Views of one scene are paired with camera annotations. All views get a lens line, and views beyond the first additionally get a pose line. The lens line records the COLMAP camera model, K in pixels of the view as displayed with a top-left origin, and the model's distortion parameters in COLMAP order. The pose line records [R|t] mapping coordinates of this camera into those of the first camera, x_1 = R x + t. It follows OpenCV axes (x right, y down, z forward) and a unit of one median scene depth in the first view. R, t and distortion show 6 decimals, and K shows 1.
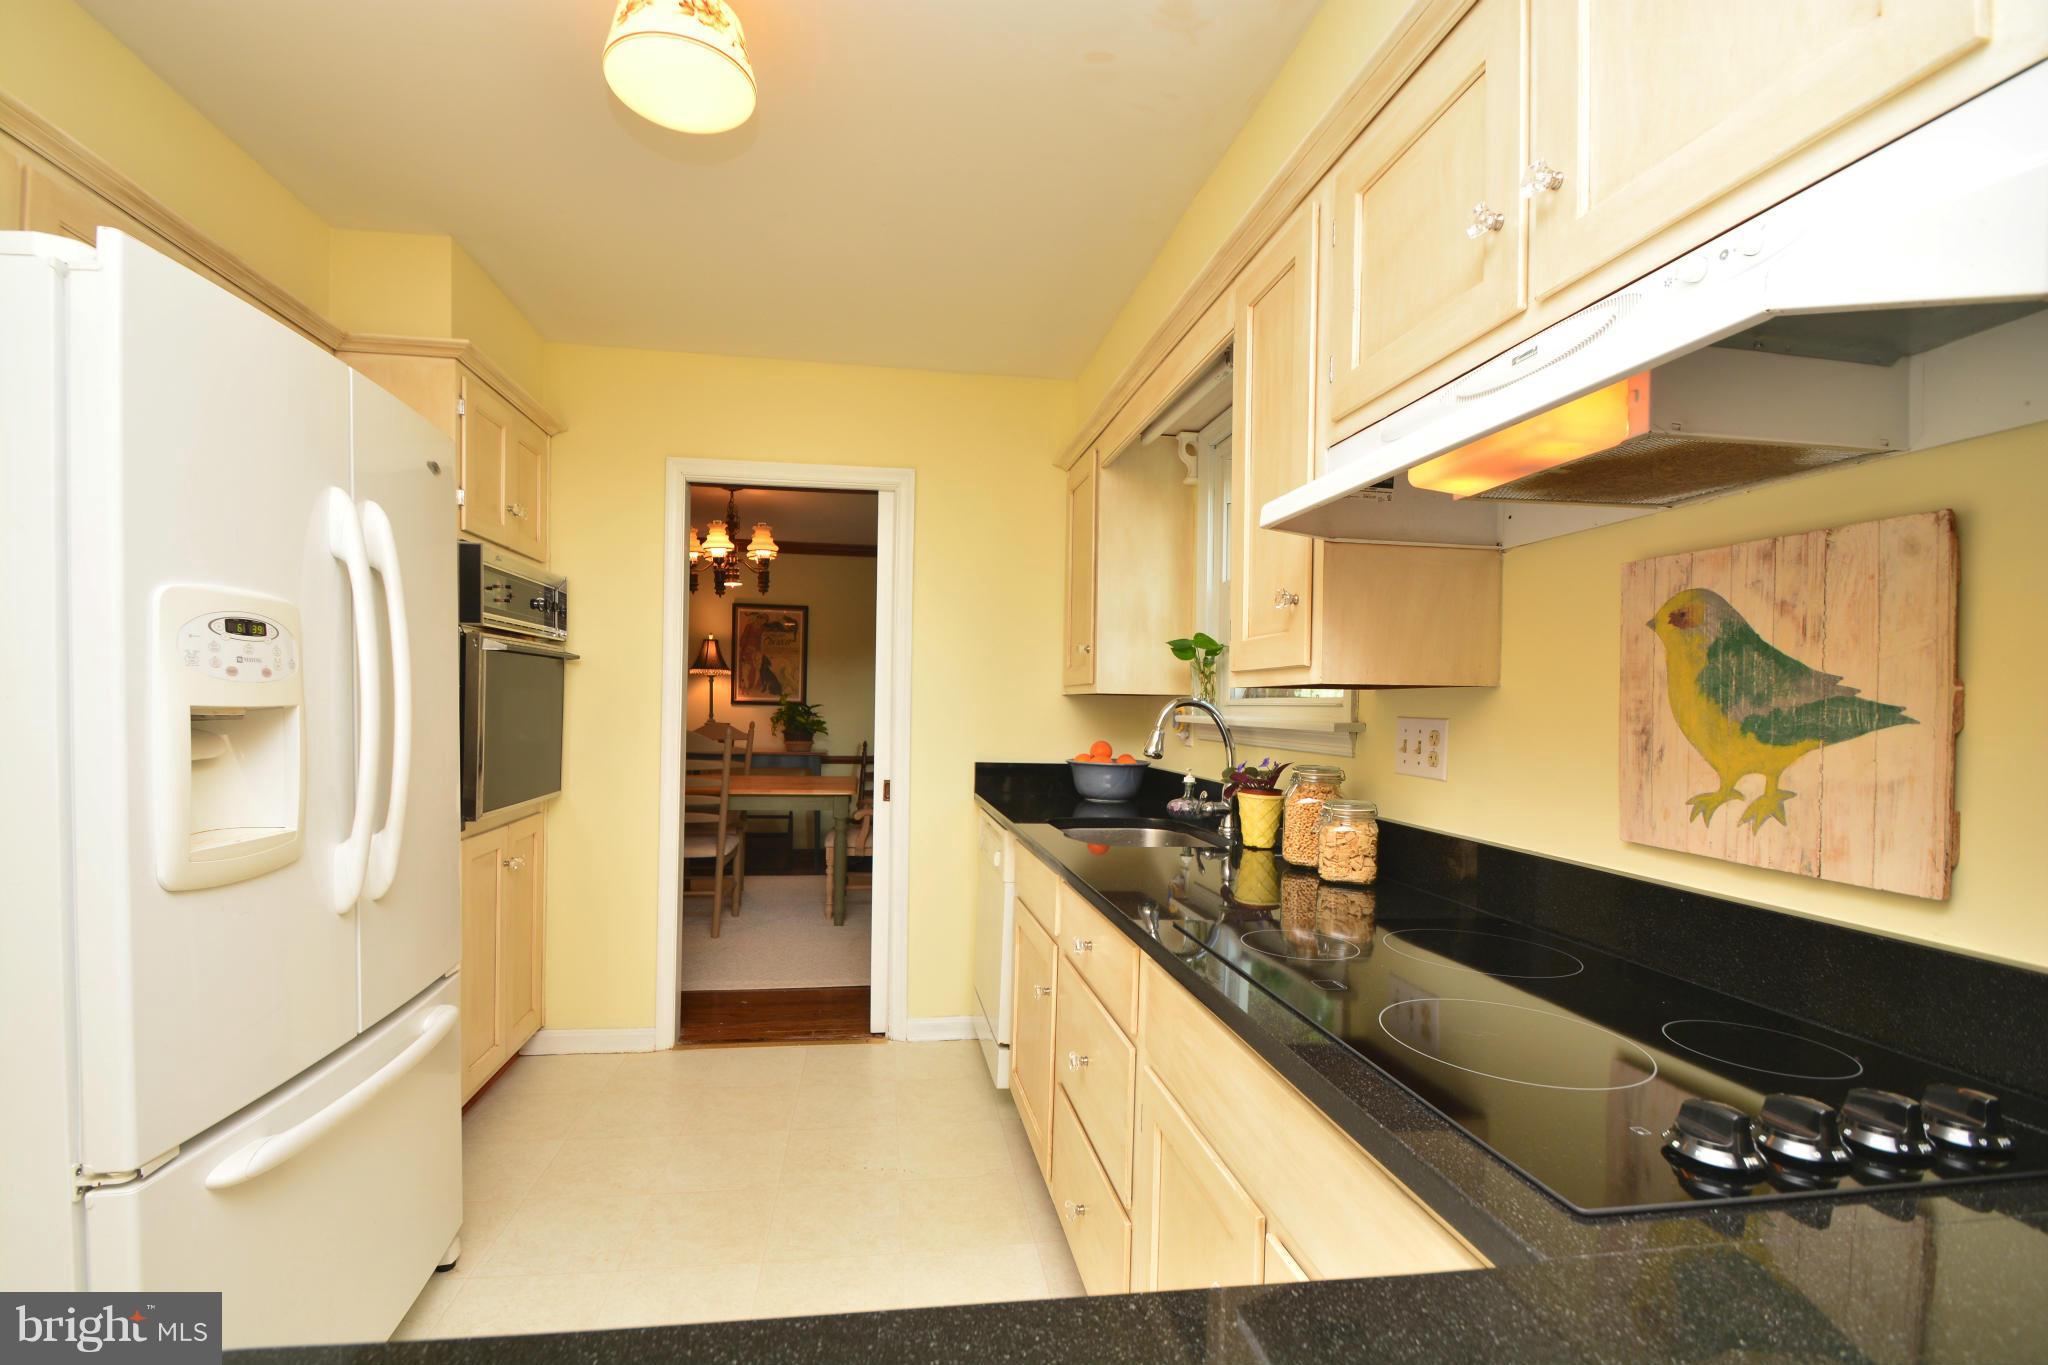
lens RADIAL K [[895.4, 0, 996.0], [0, 895.4, 714.0], [0, 0, 1]] dist [0.016519, -0.017255]
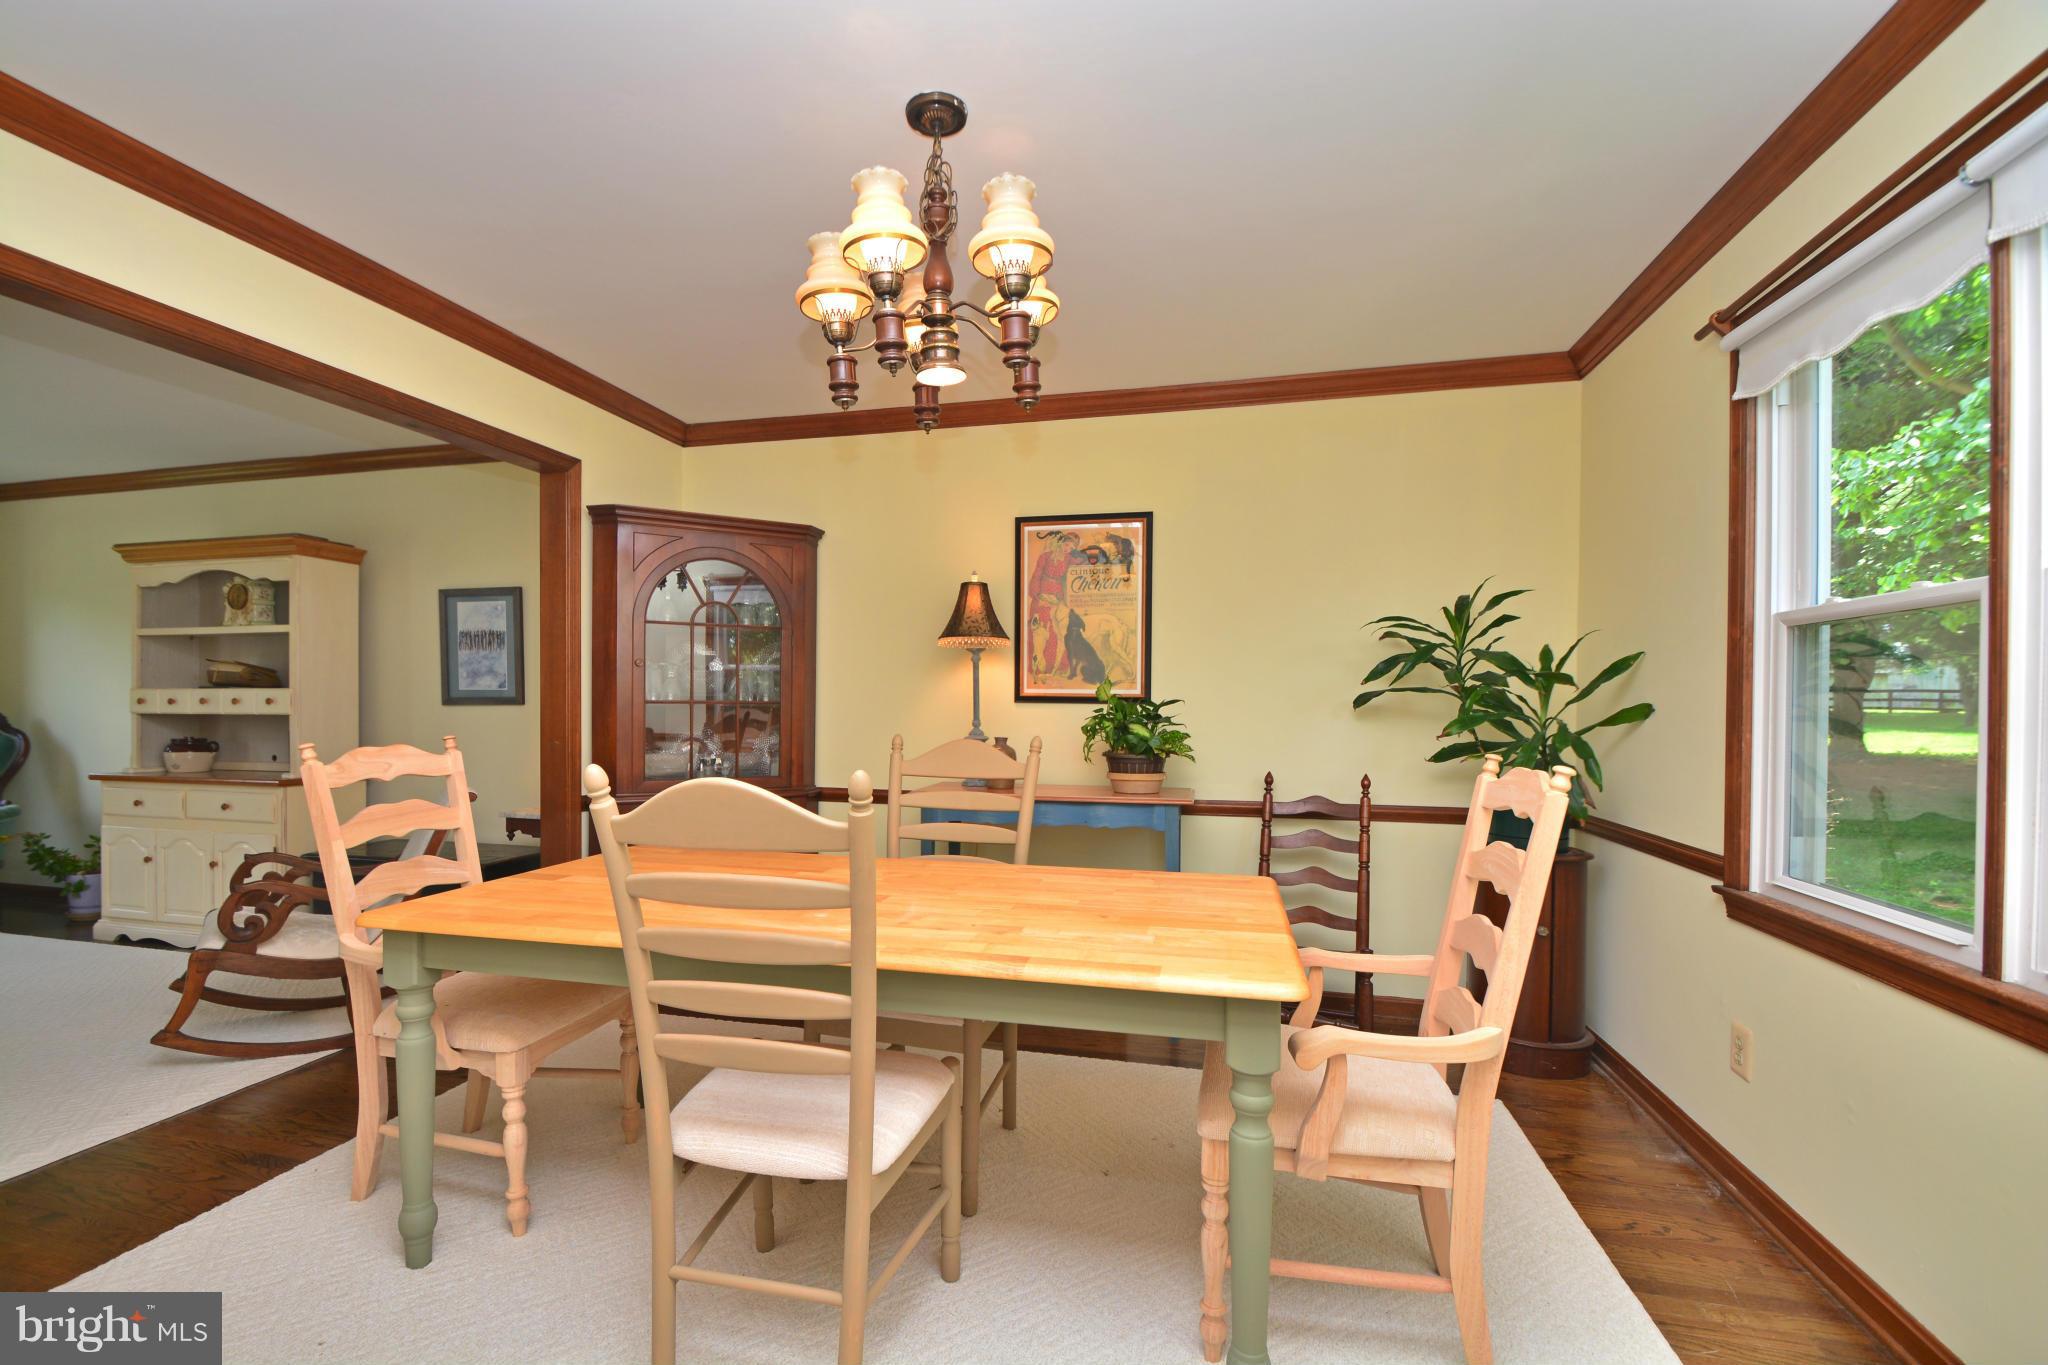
lens RADIAL K [[895.4, 0, 996.0], [0, 895.4, 714.0], [0, 0, 1]] dist [0.016519, -0.017255]
pose [[0.922972, -0.015418, -0.384558, -0.097355], [0.010912, 0.999844, -0.013896, 0.003287], [0.384712, 0.008629, 0.922996, 0.496594]]
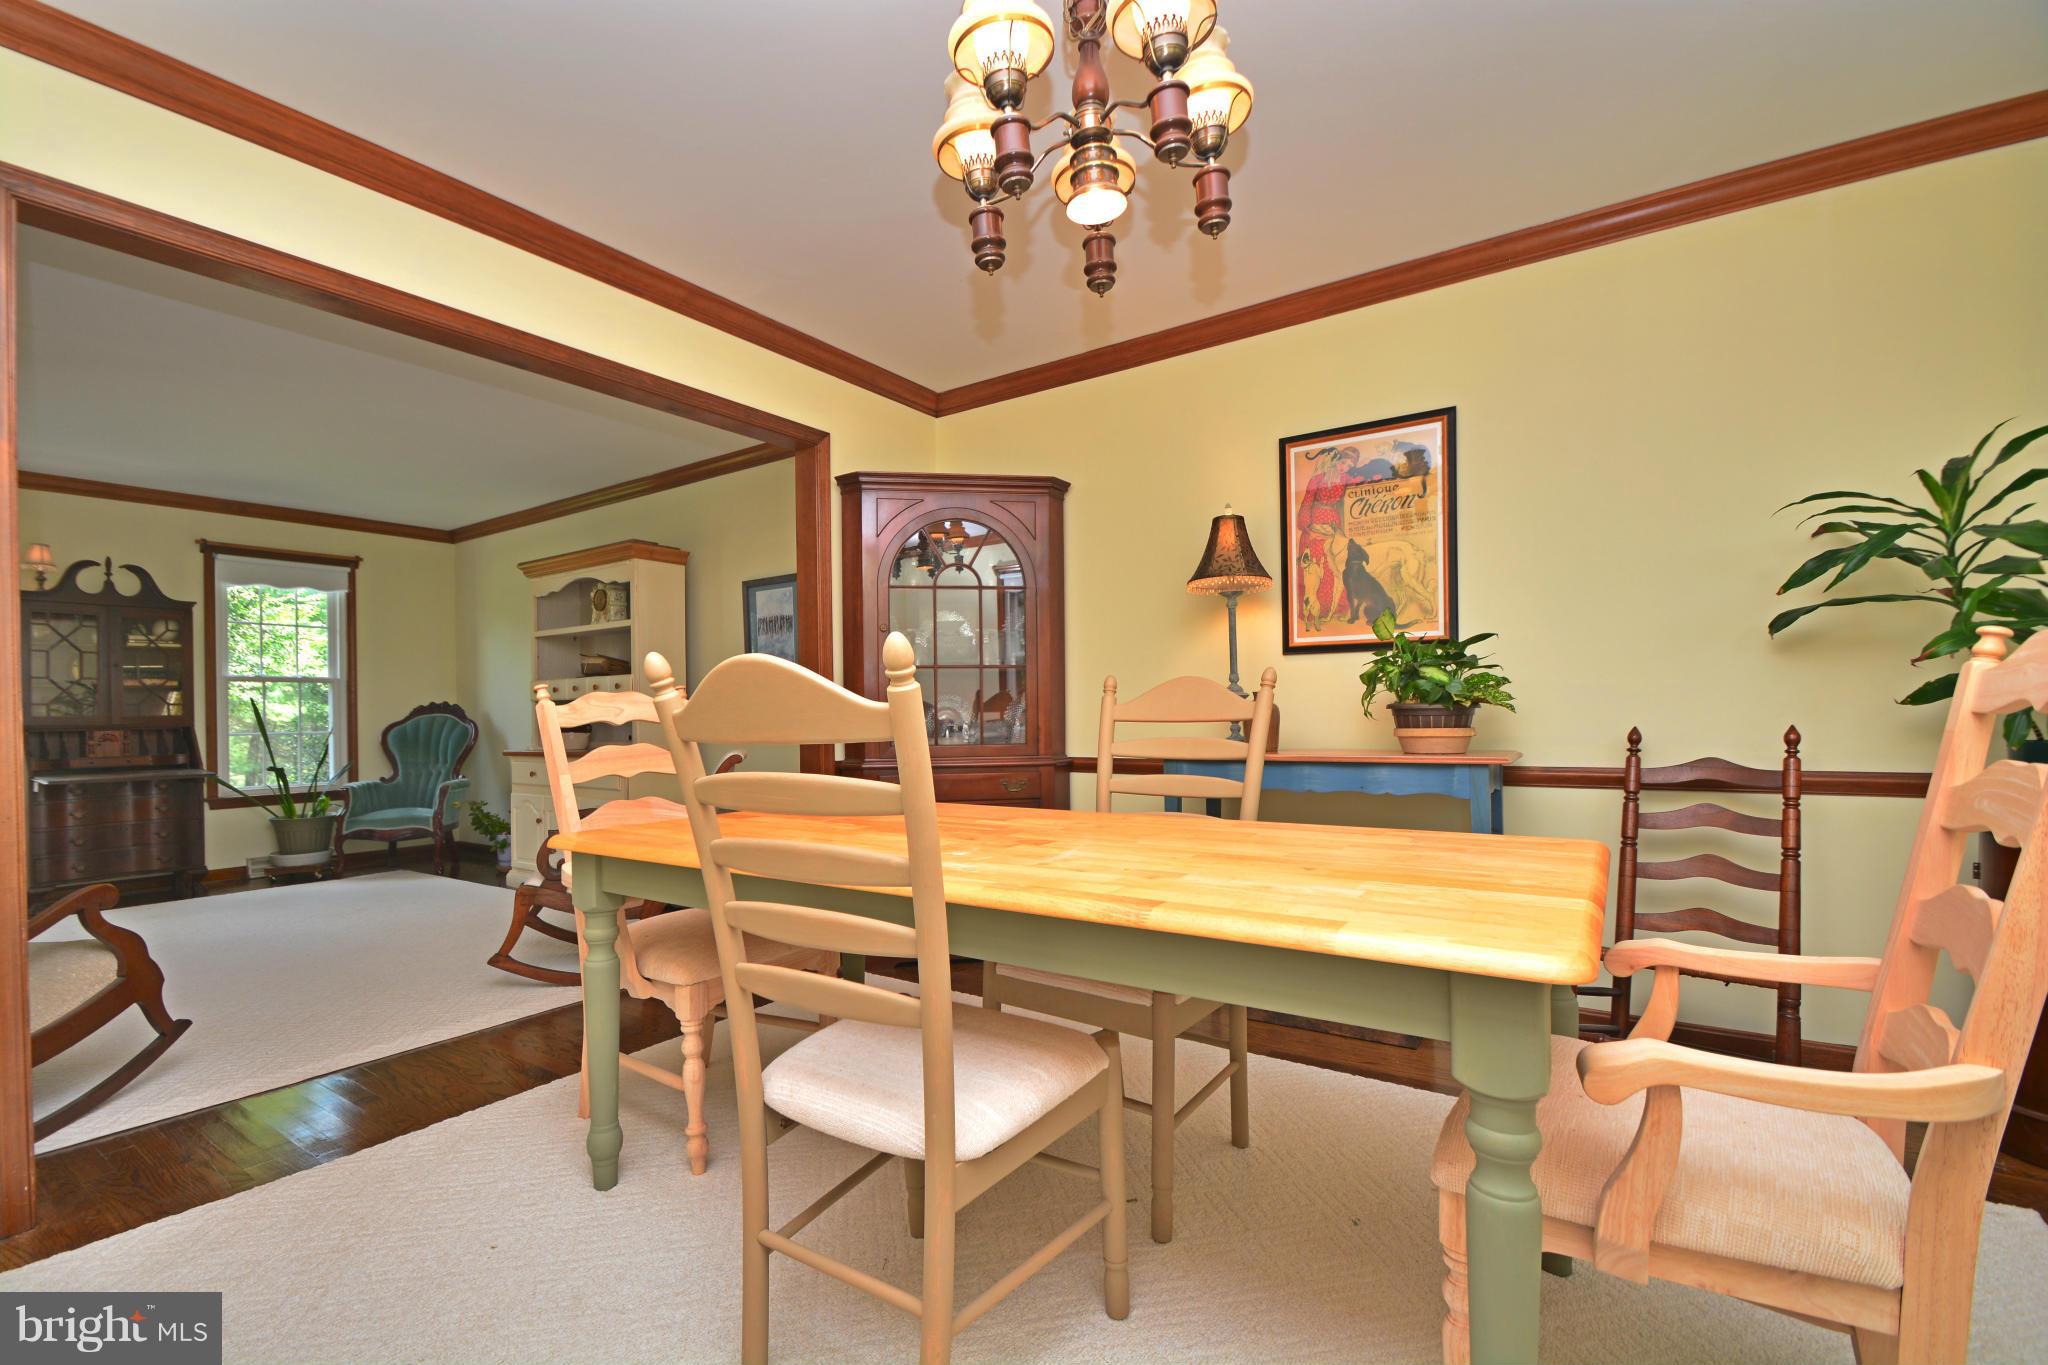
lens RADIAL K [[895.4, 0, 996.0], [0, 895.4, 714.0], [0, 0, 1]] dist [0.016519, -0.017255]
pose [[0.724598, -0.035355, -0.688264, -0.084200], [0.021747, 0.999359, -0.028440, 0.029813], [0.688828, 0.005640, 0.724903, 0.563455]]
